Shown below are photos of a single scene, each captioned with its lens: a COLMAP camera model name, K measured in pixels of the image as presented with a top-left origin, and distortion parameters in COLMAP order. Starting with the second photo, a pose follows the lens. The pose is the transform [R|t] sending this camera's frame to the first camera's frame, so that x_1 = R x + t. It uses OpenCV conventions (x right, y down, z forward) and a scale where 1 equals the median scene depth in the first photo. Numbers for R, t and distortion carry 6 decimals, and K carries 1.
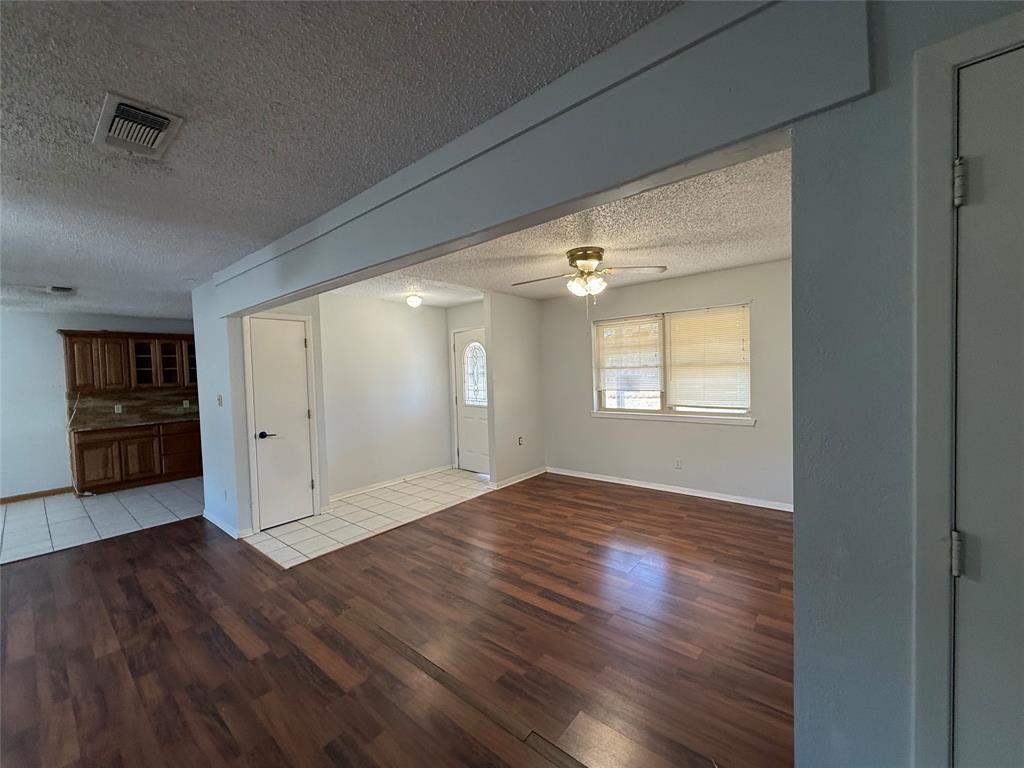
lens RADIAL K [[407.6, 0, 509.4], [0, 407.6, 383.3], [0, 0, 1]] dist [-0.002209, 0.000357]
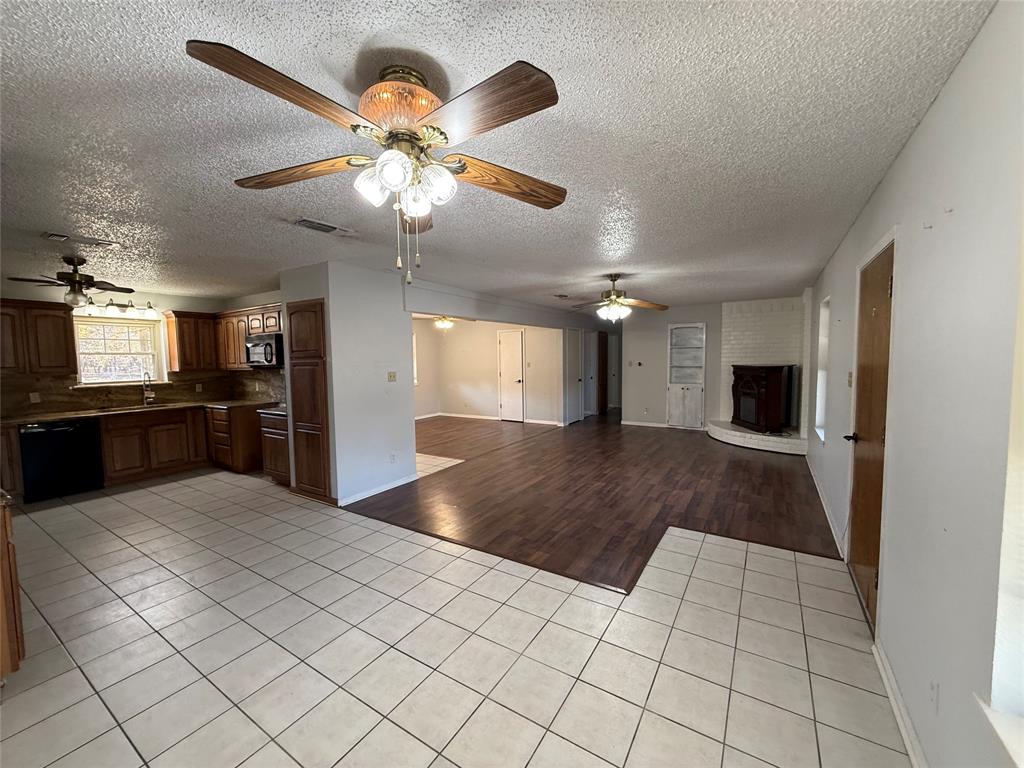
lens RADIAL K [[407.6, 0, 509.4], [0, 407.6, 383.9], [0, 0, 1]] dist [-0.002209, 0.000357]
pose [[-0.131145, -0.030931, 0.990881, -1.870595], [0.055712, 0.997704, 0.038518, 0.034916], [-0.989797, 0.060255, -0.129120, 0.792907]]
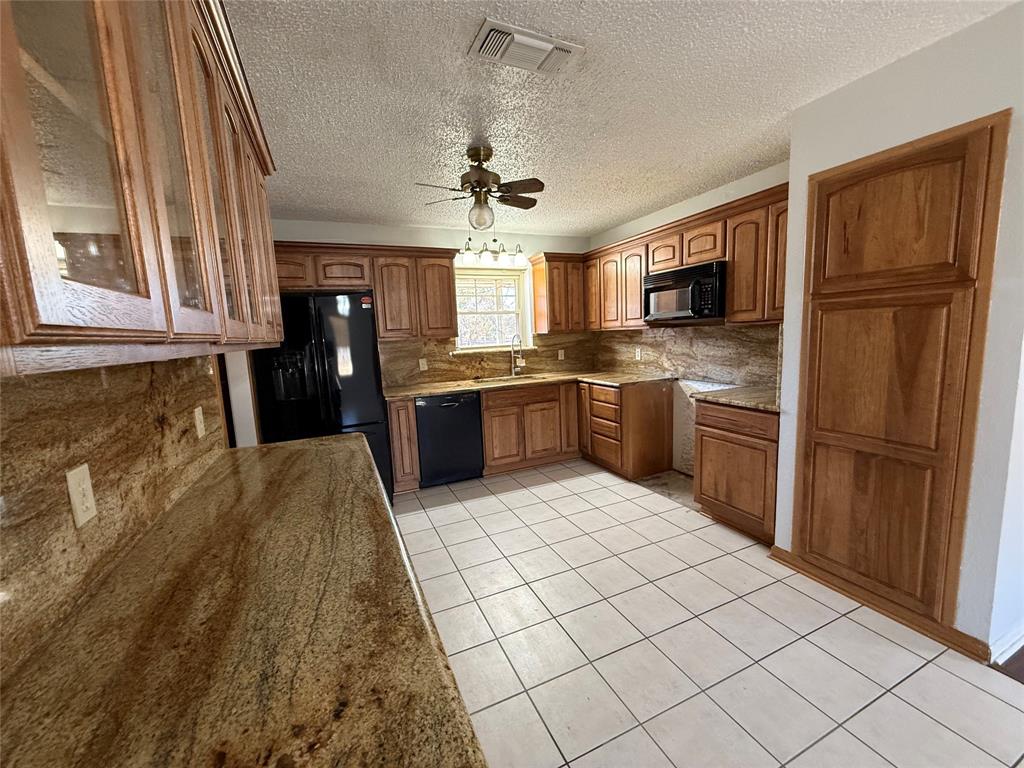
lens RADIAL K [[407.6, 0, 505.5], [0, 407.6, 384.3], [0, 0, 1]] dist [-0.002209, 0.000357]
pose [[0.454026, -0.099942, 0.885365, -1.361464], [0.061236, 0.994840, 0.080897, 0.022944], [-0.888882, 0.017487, 0.457803, 1.333015]]
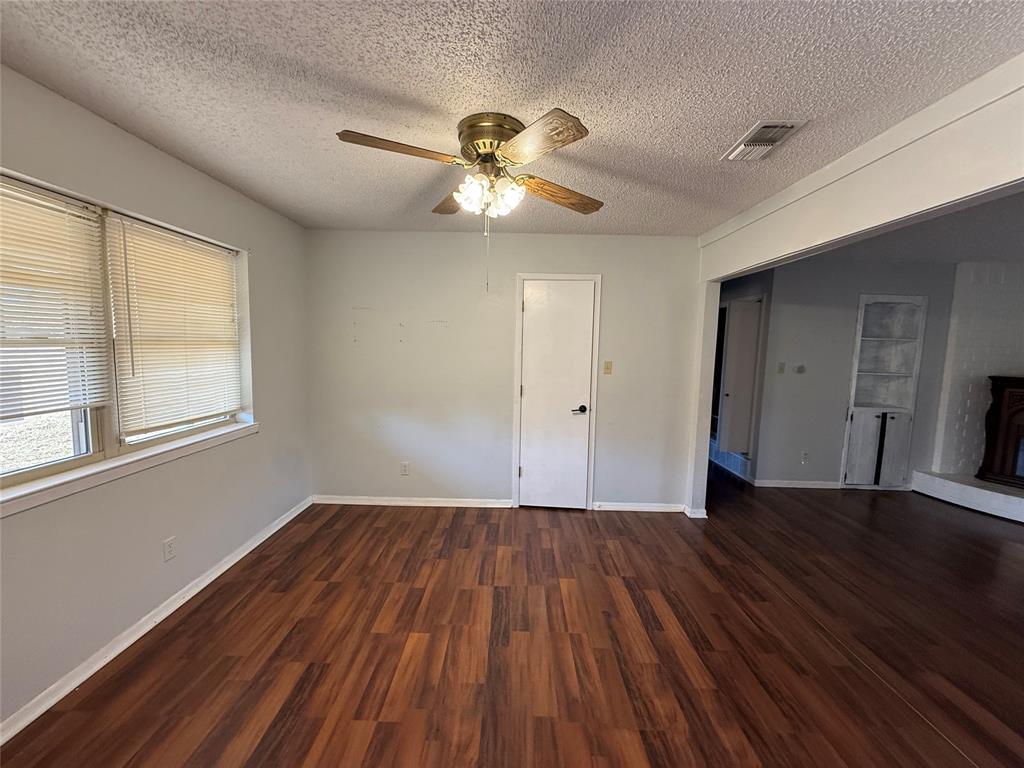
lens RADIAL K [[407.6, 0, 509.2], [0, 407.6, 389.6], [0, 0, 1]] dist [-0.002209, 0.000357]
pose [[-0.631283, -0.062357, 0.773042, -0.217364], [0.028940, 0.994174, 0.103828, -0.029202], [-0.775012, 0.087916, -0.625801, 1.120884]]
